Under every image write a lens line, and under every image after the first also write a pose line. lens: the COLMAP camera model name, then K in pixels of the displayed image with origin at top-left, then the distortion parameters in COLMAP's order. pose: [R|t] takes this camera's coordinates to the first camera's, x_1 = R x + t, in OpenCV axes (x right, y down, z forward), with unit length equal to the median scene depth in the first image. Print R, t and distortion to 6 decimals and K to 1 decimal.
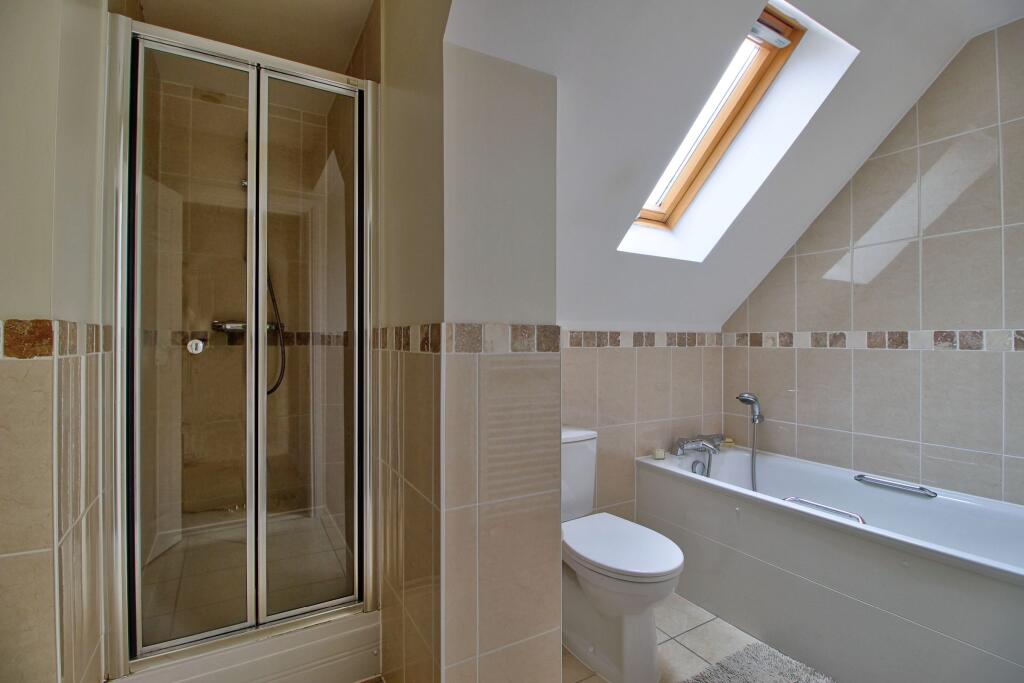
lens RADIAL K [[481.4, 0, 511.4], [0, 481.4, 336.4], [0, 0, 1]] dist [0.000978, -0.000028]
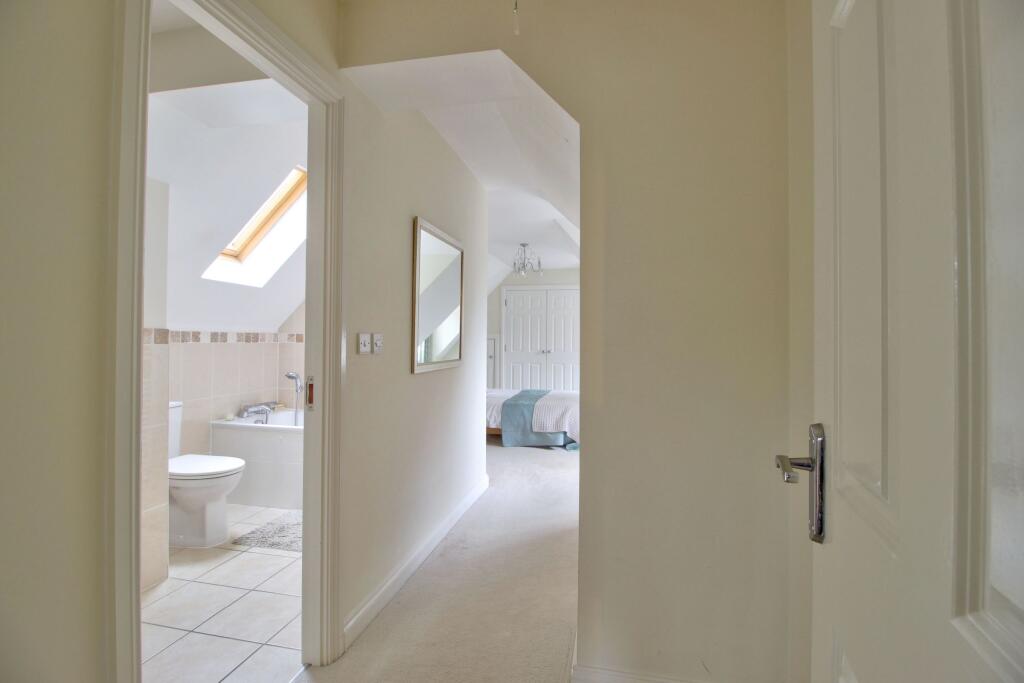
lens RADIAL K [[481.4, 0, 509.0], [0, 481.4, 336.1], [0, 0, 1]] dist [0.000978, -0.000028]
pose [[0.674264, 0.010224, 0.738419, -0.194189], [-0.011646, 0.999927, -0.003211, -0.002790], [-0.738398, -0.006435, 0.674334, -0.580715]]
